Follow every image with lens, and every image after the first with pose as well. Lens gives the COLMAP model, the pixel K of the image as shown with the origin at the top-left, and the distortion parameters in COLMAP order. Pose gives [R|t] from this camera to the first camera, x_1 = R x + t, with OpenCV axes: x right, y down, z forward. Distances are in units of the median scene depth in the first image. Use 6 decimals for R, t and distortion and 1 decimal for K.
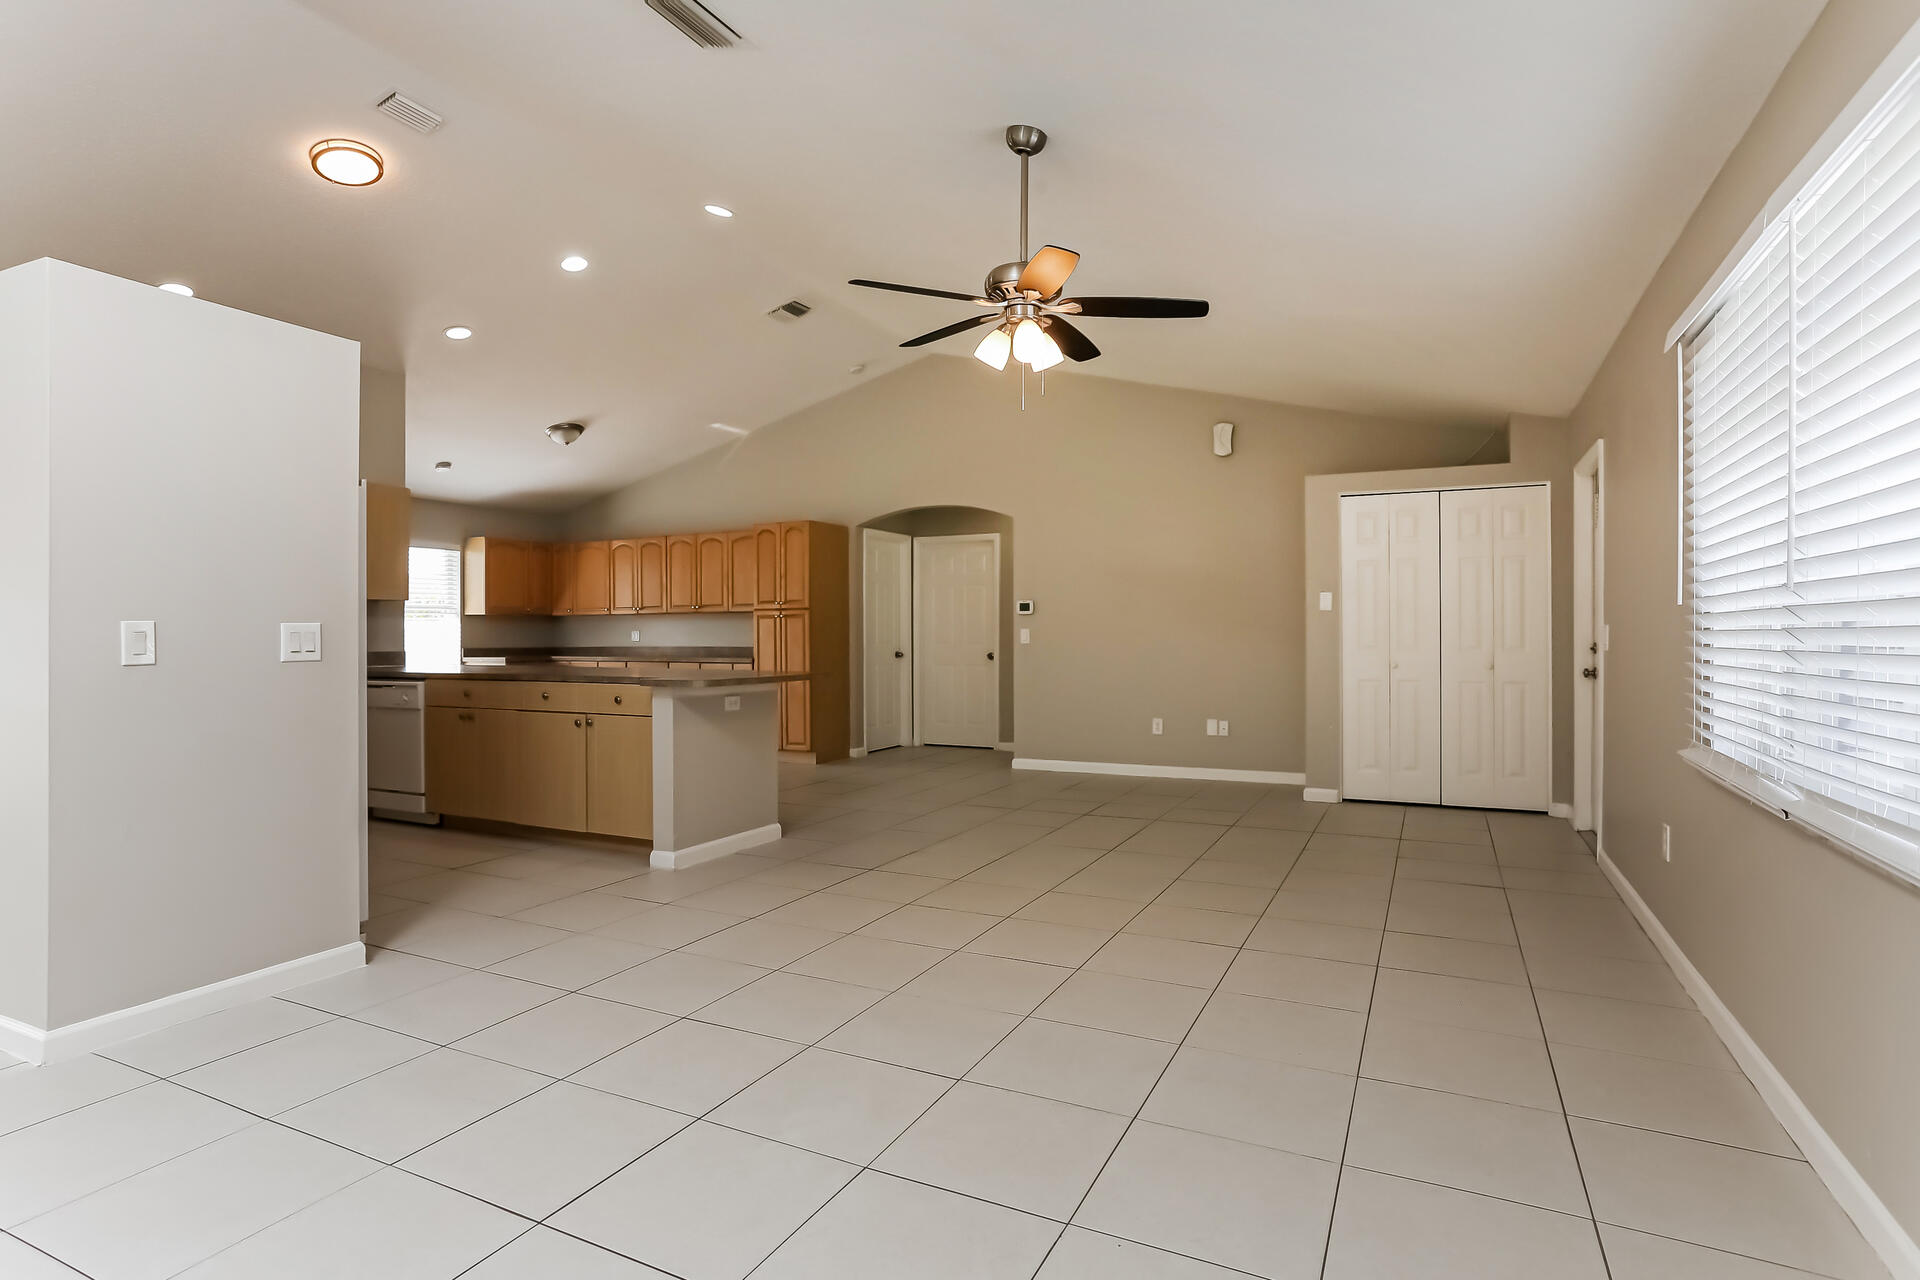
lens RADIAL K [[1003.2, 0, 958.1], [0, 1003.2, 631.9], [0, 0, 1]] dist [-0.021979, 0.020933]
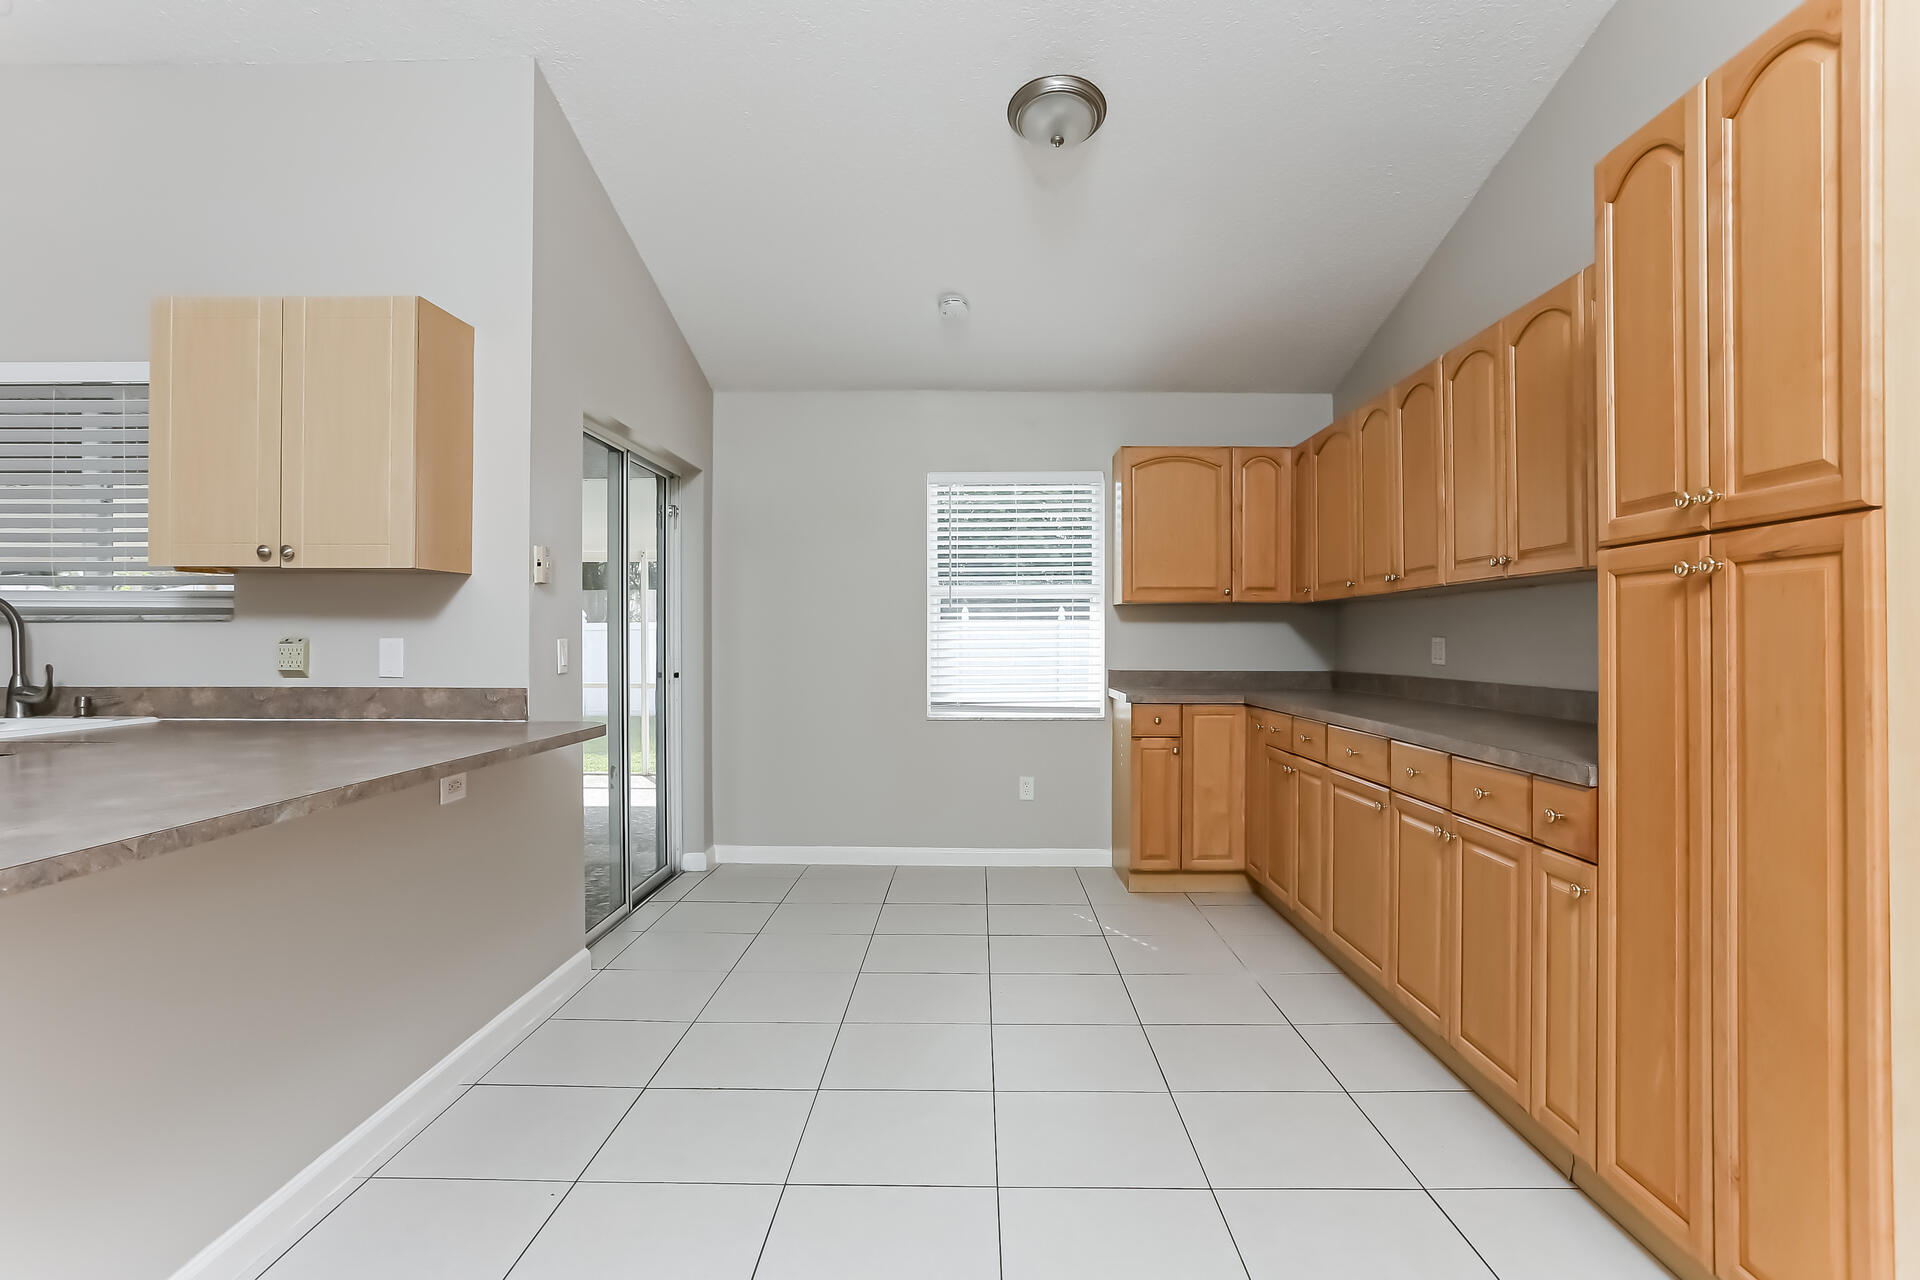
lens RADIAL K [[1003.2, 0, 958.0], [0, 1003.2, 631.2], [0, 0, 1]] dist [-0.021979, 0.020933]
pose [[0.417145, 0.000491, -0.908840, -0.064252], [-0.001536, 0.999999, -0.000165, -0.004502], [0.908838, 0.001465, 0.417146, 0.816767]]
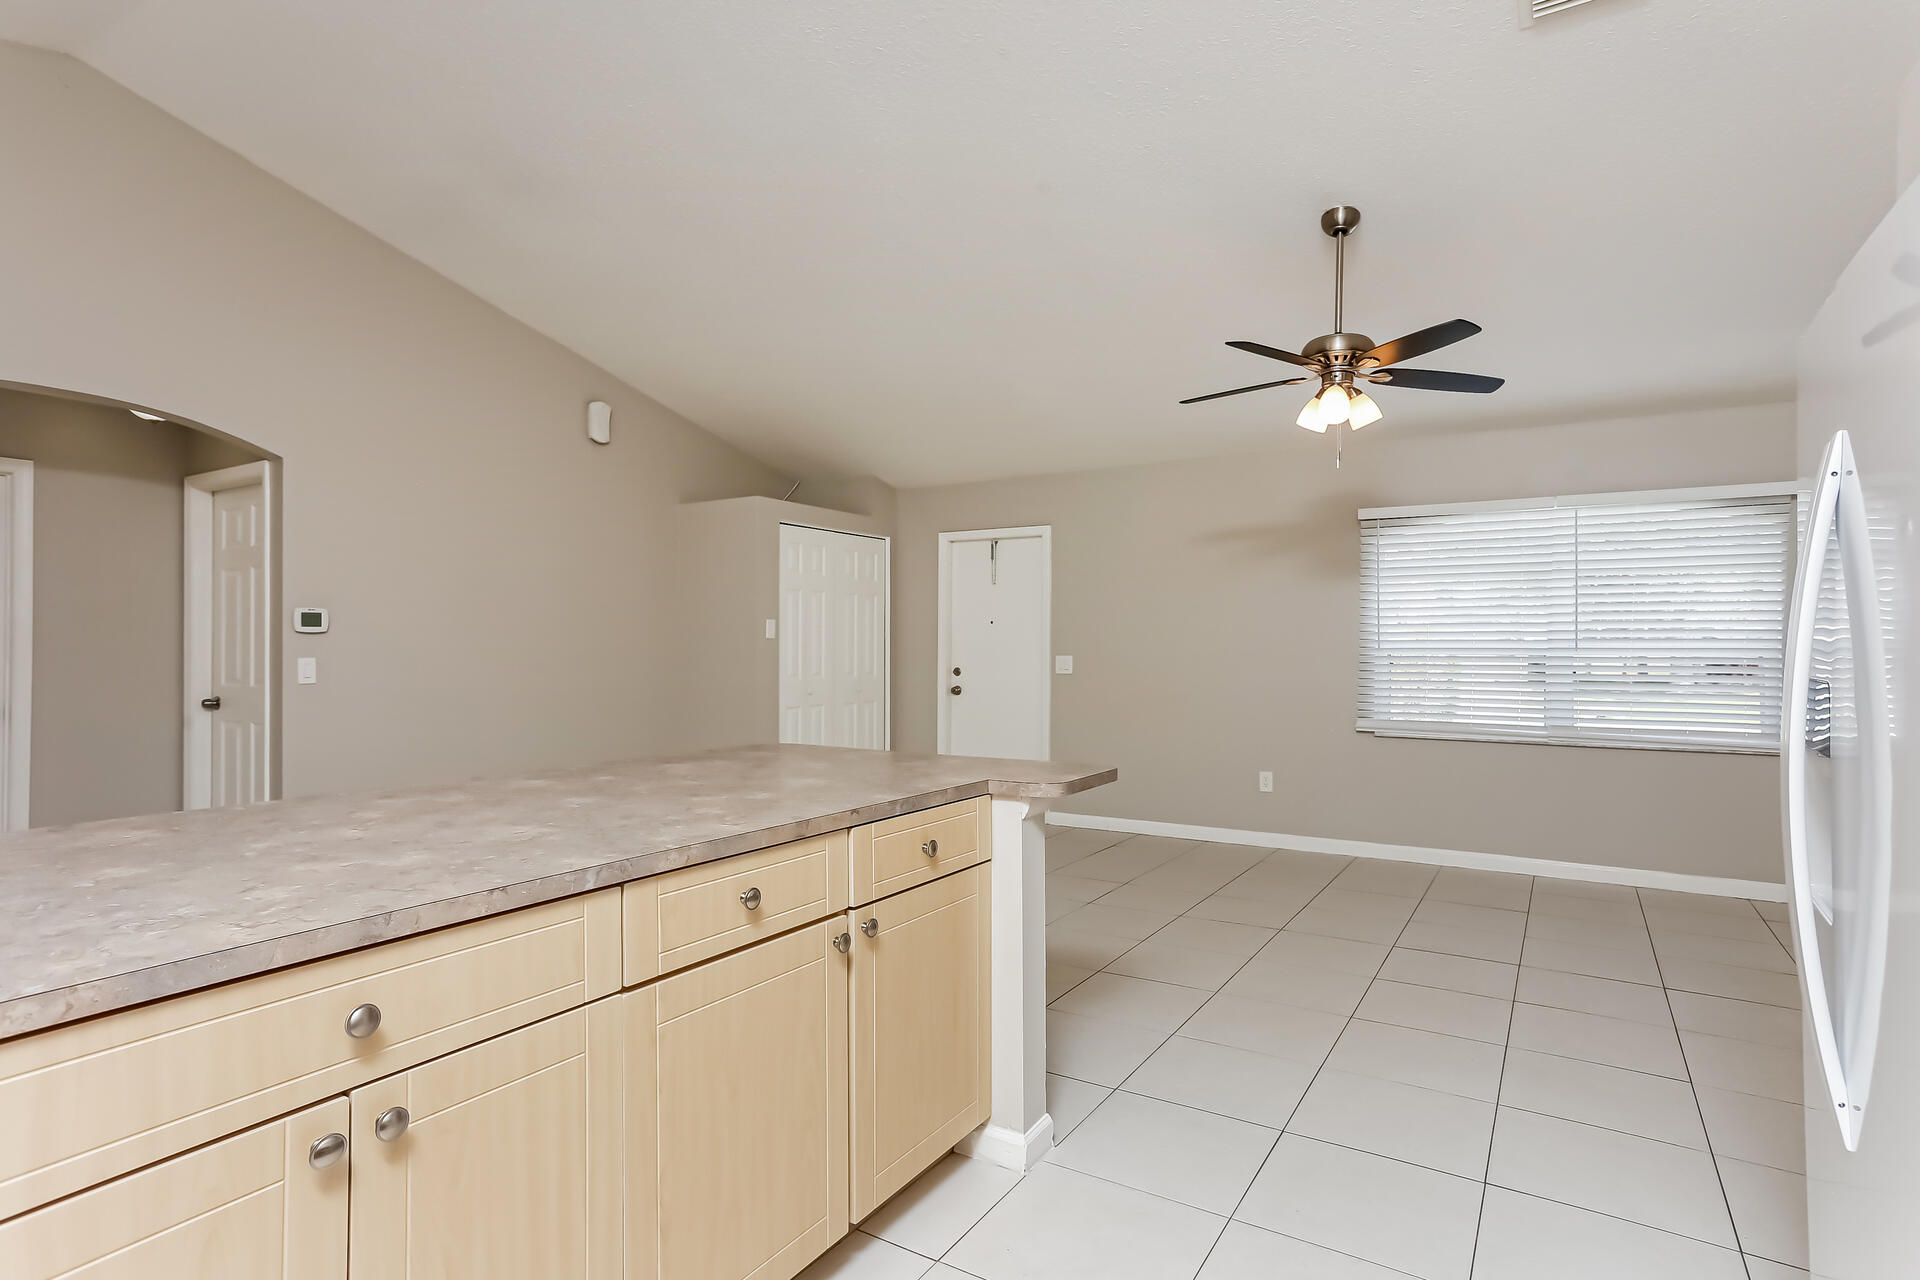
lens RADIAL K [[1003.2, 0, 964.7], [0, 1003.2, 644.6], [0, 0, 1]] dist [-0.021979, 0.020933]
pose [[0.114677, 0.003568, 0.993396, -0.432204], [-0.006922, 0.999972, -0.002793, -0.010667], [-0.993379, -0.006556, 0.114698, 0.526075]]
